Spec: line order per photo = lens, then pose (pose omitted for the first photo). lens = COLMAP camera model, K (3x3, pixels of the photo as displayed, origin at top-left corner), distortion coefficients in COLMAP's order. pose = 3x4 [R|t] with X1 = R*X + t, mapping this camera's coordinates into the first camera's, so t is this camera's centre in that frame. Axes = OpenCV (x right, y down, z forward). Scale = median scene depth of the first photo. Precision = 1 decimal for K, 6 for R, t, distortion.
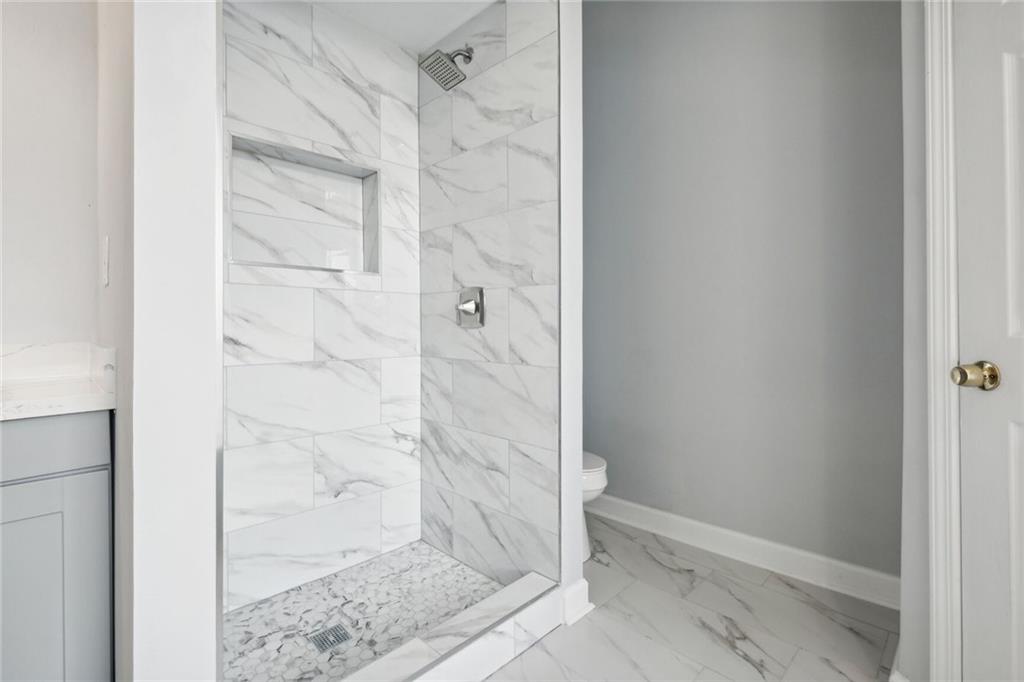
lens RADIAL K [[457.1, 0, 527.1], [0, 457.1, 321.7], [0, 0, 1]] dist [-0.004183, 0.000505]
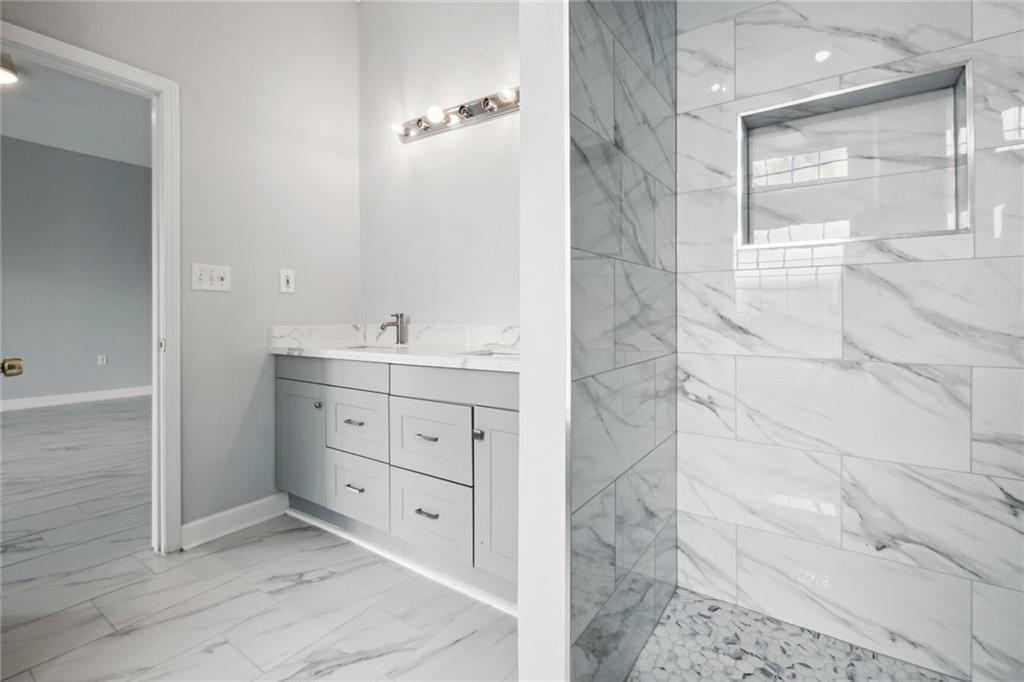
lens RADIAL K [[457.1, 0, 506.0], [0, 457.1, 317.2], [0, 0, 1]] dist [-0.004183, 0.000505]
pose [[0.169328, 0.006720, -0.985537, 0.202249], [0.009267, 0.999922, 0.008410, 0.002703], [0.985516, -0.010558, 0.169253, 0.312354]]
